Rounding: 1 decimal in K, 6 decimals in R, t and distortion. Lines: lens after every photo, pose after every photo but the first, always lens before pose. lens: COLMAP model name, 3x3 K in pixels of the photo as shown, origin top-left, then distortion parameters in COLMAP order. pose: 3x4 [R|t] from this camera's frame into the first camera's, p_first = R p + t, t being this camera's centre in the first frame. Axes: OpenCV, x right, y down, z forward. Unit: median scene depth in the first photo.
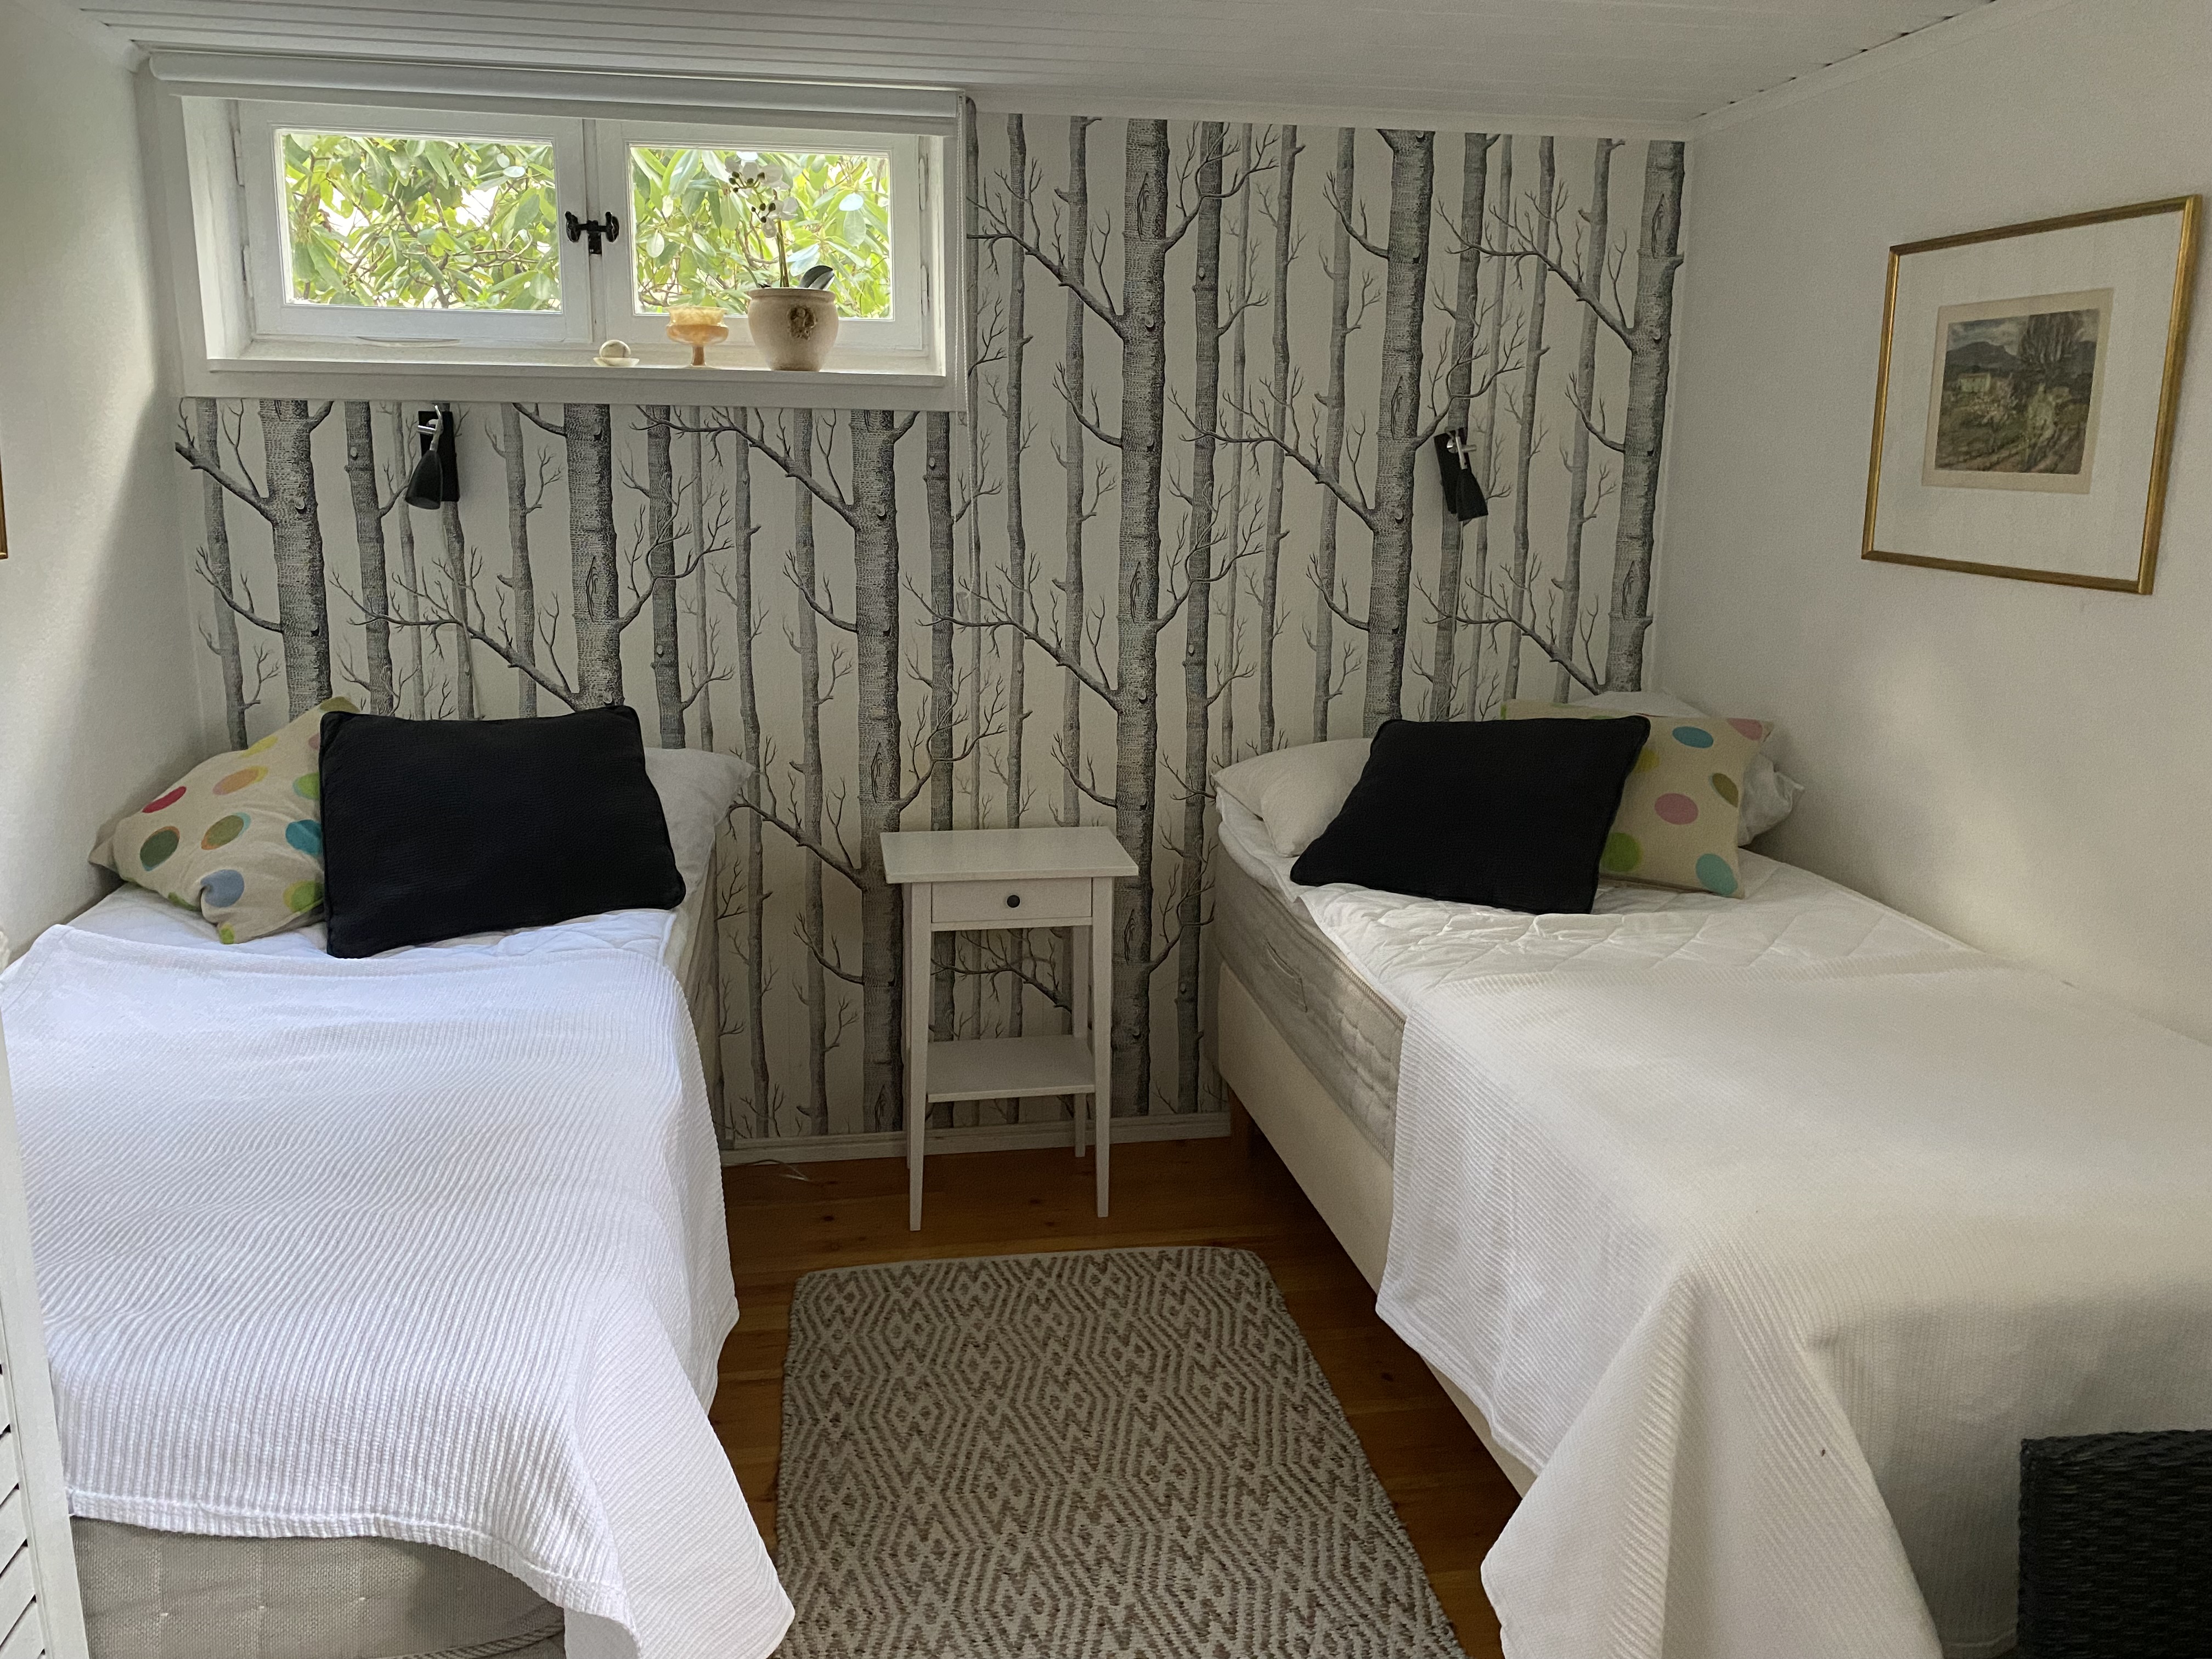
lens RADIAL K [[1693.7, 0, 1130.2], [0, 1693.7, 846.1], [0, 0, 1]] dist [0.070019, -0.096217]
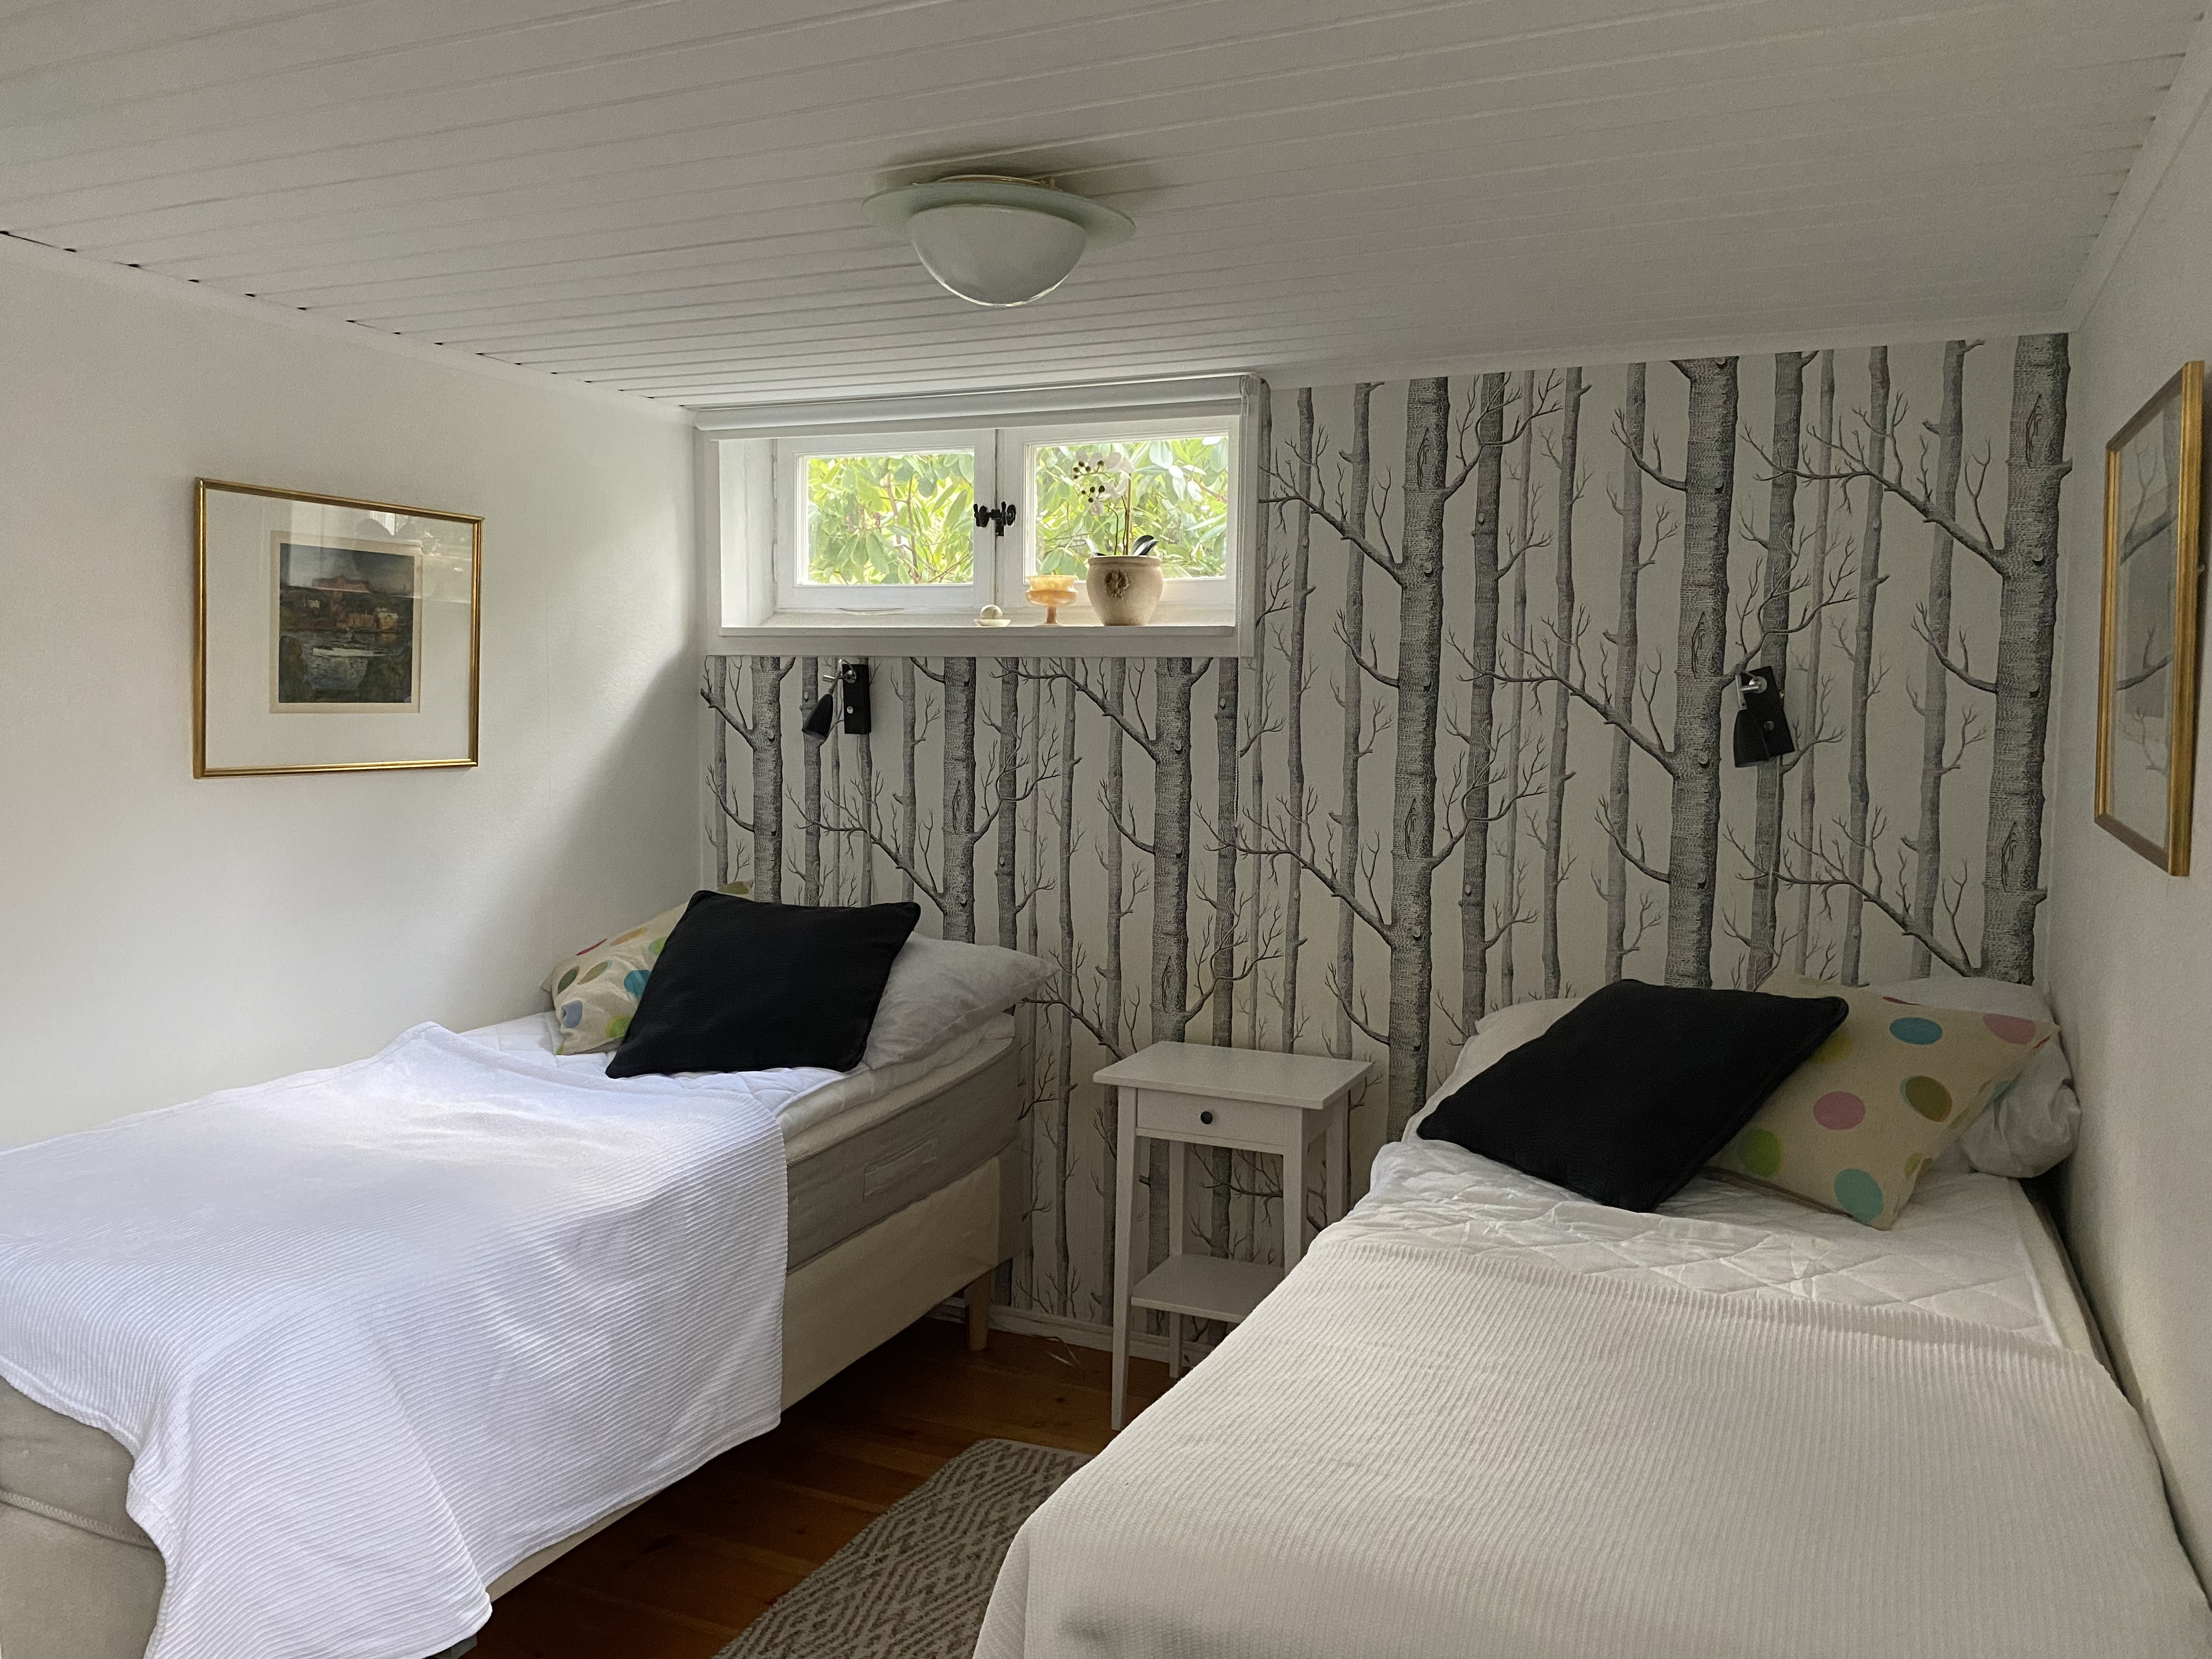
lens RADIAL K [[1693.7, 0, 1086.5], [0, 1693.7, 833.6], [0, 0, 1]] dist [0.070019, -0.096217]
pose [[0.821382, 0.044597, -0.568633, 0.432956], [-0.129490, 0.985488, -0.109757, -0.014099], [0.555486, 0.163785, 0.815236, 0.088136]]
